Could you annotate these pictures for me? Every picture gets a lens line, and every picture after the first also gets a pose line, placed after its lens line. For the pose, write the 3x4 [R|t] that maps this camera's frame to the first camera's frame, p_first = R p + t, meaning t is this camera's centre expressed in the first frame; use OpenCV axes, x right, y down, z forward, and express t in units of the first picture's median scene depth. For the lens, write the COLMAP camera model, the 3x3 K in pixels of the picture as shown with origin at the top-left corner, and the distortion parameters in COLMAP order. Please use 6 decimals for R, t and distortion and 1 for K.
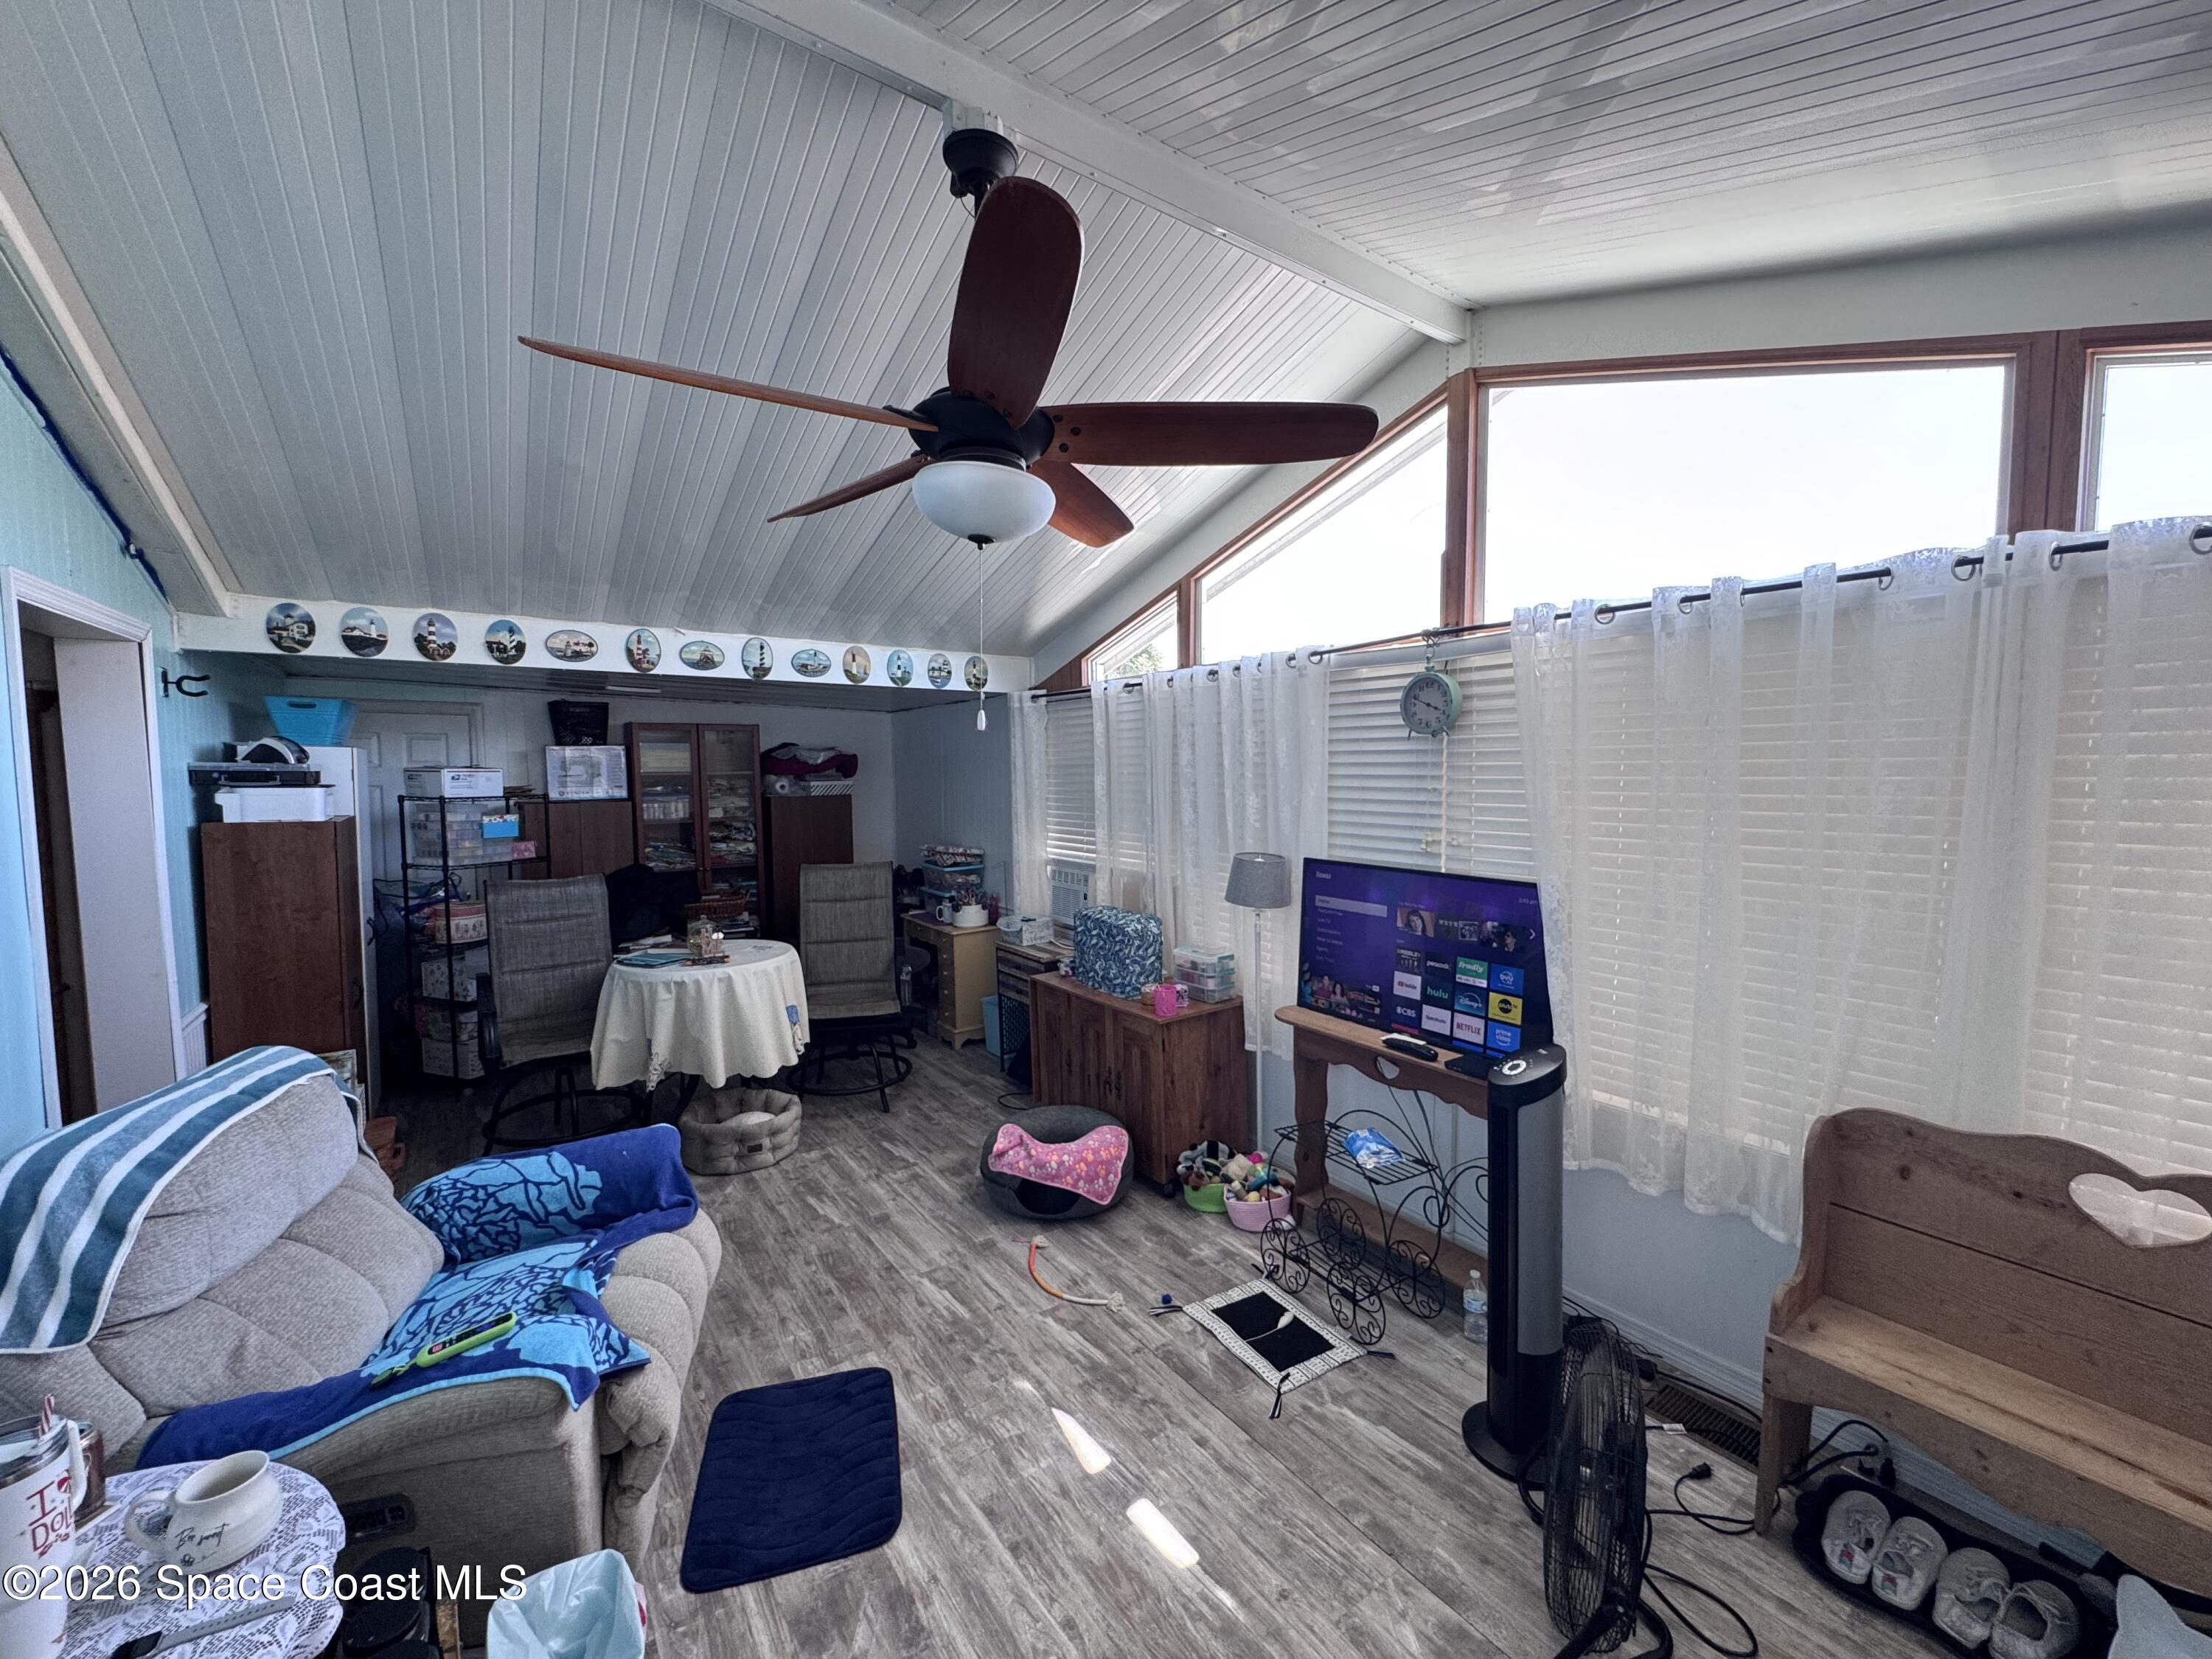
lens RADIAL K [[884.5, 0, 1103.1], [0, 884.5, 830.6], [0, 0, 1]] dist [-0.002690, 0.000508]
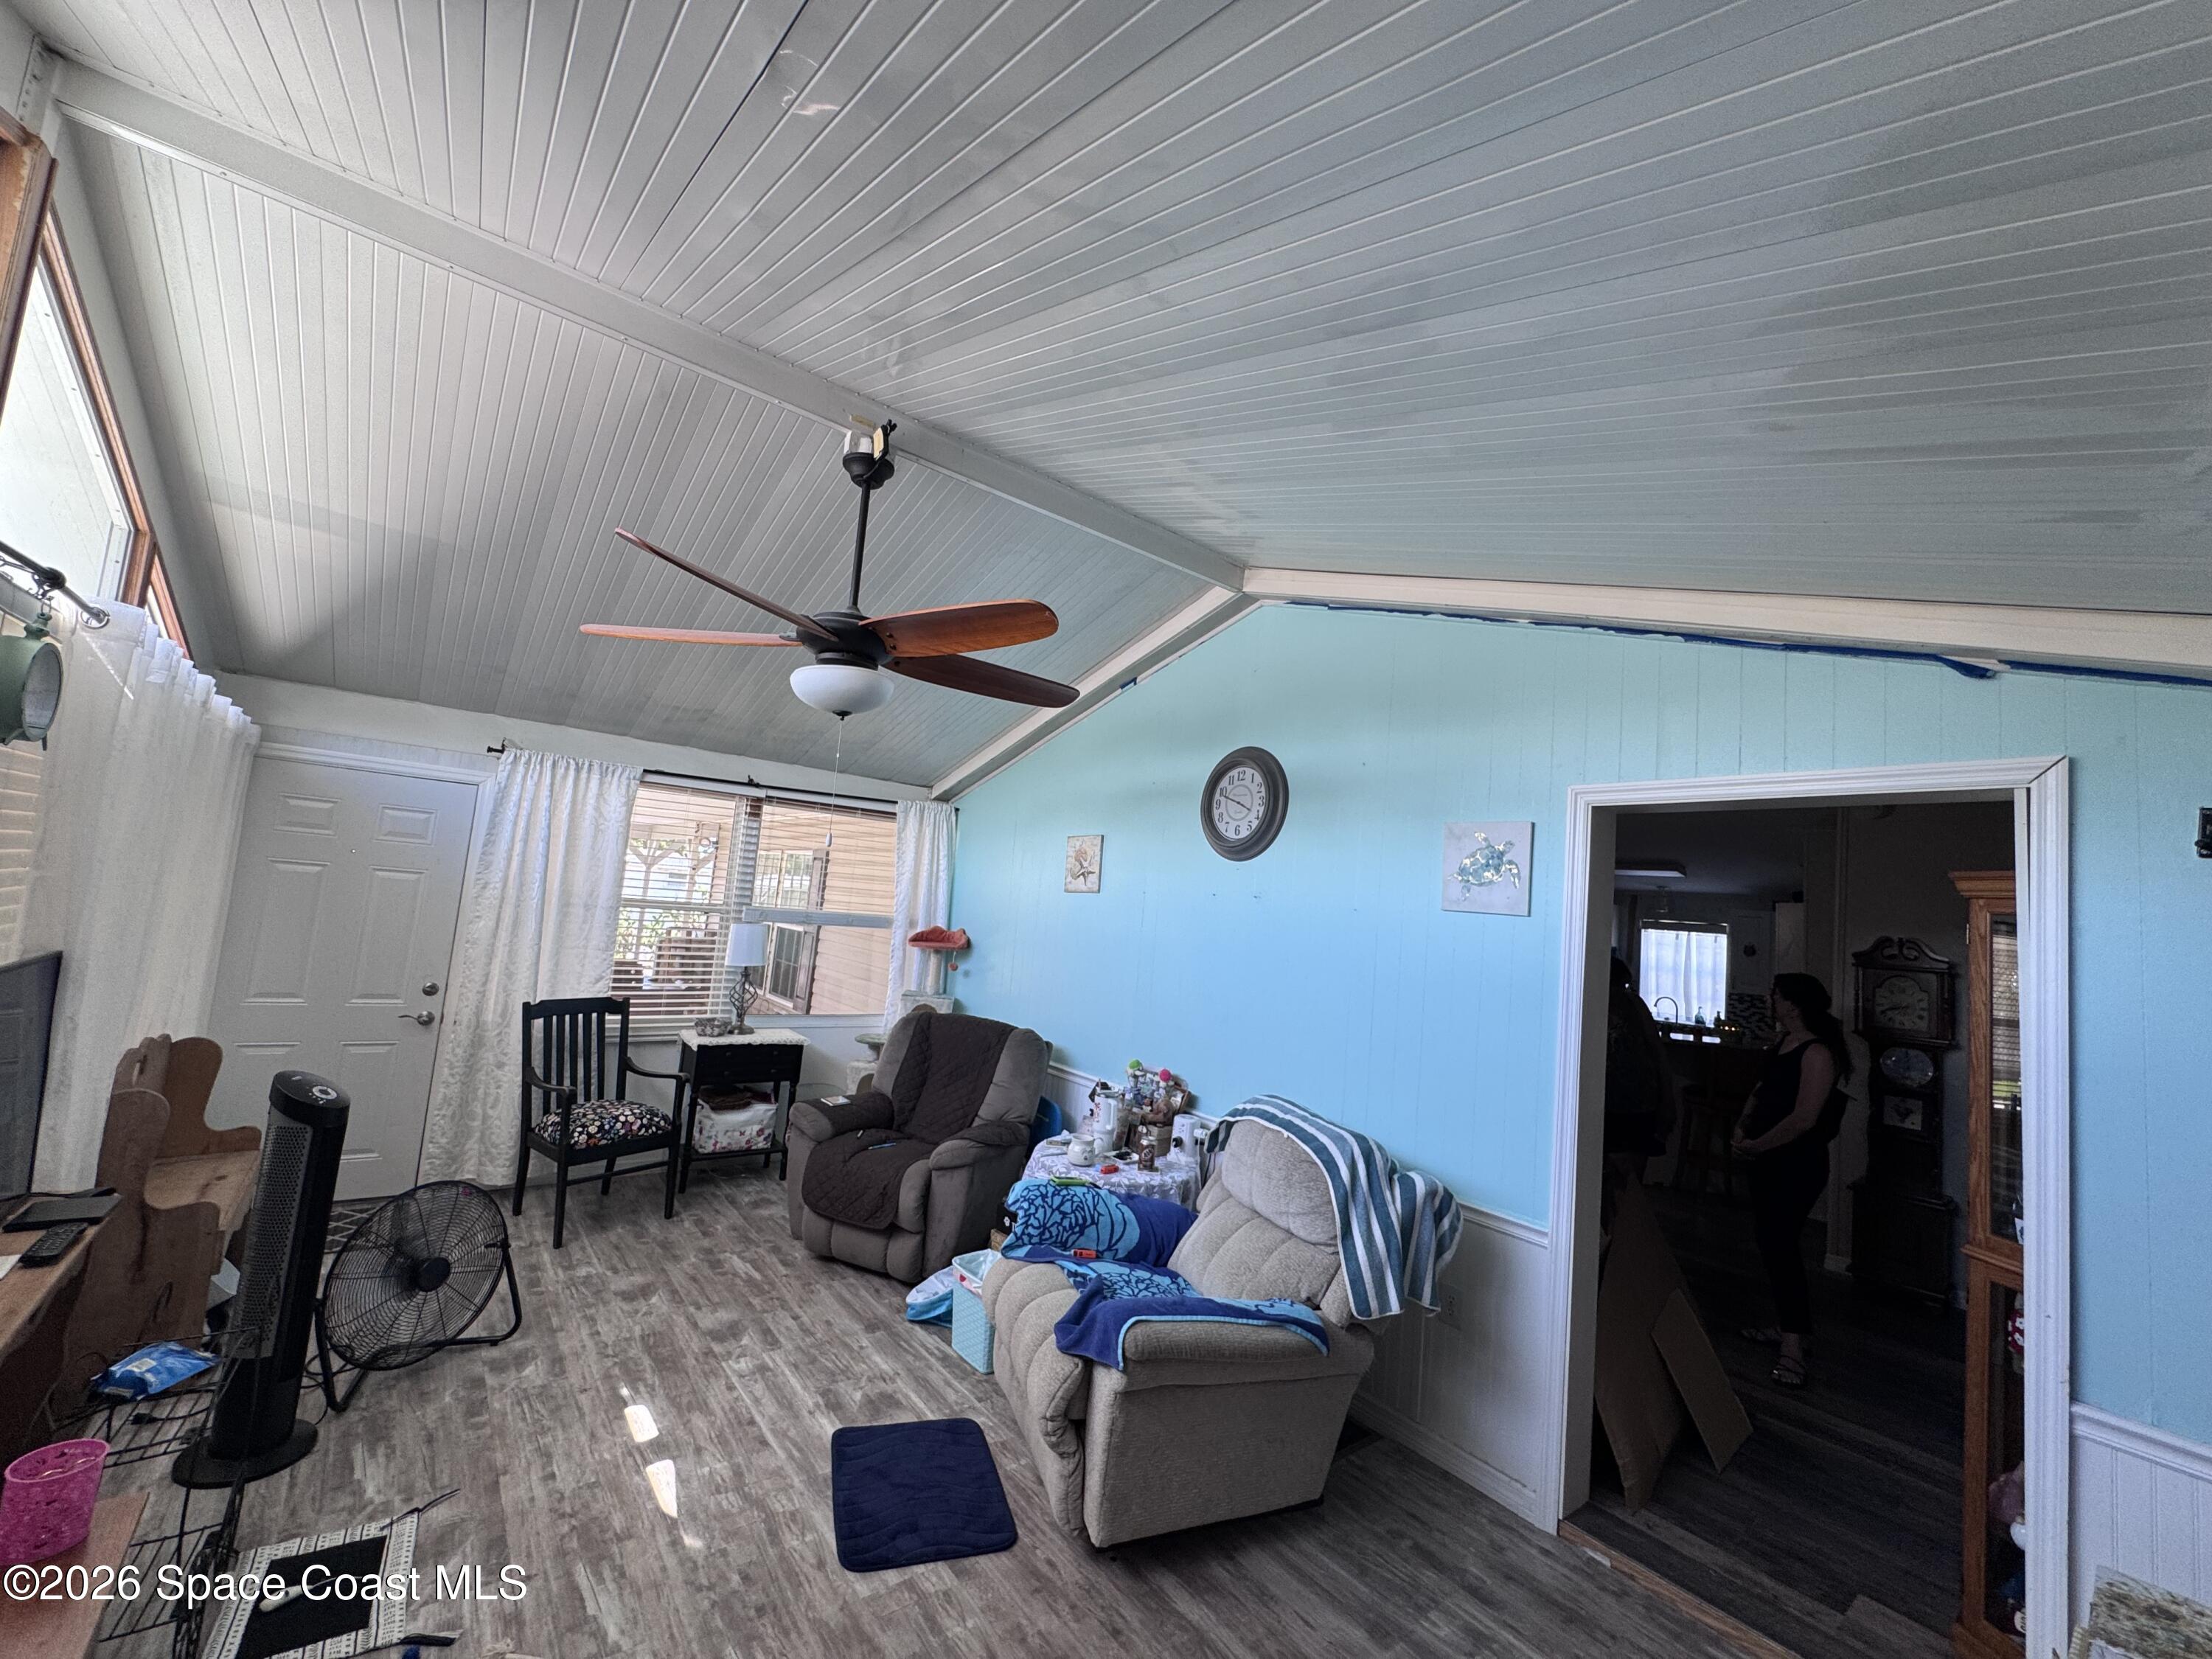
lens RADIAL K [[884.5, 0, 1101.9], [0, 884.5, 829.1], [0, 0, 1]] dist [-0.002690, 0.000508]
pose [[-0.995048, -0.088361, -0.045522, -0.395190], [-0.087291, 0.995870, -0.024977, -0.115664], [0.047541, -0.020879, -0.998651, 1.905006]]
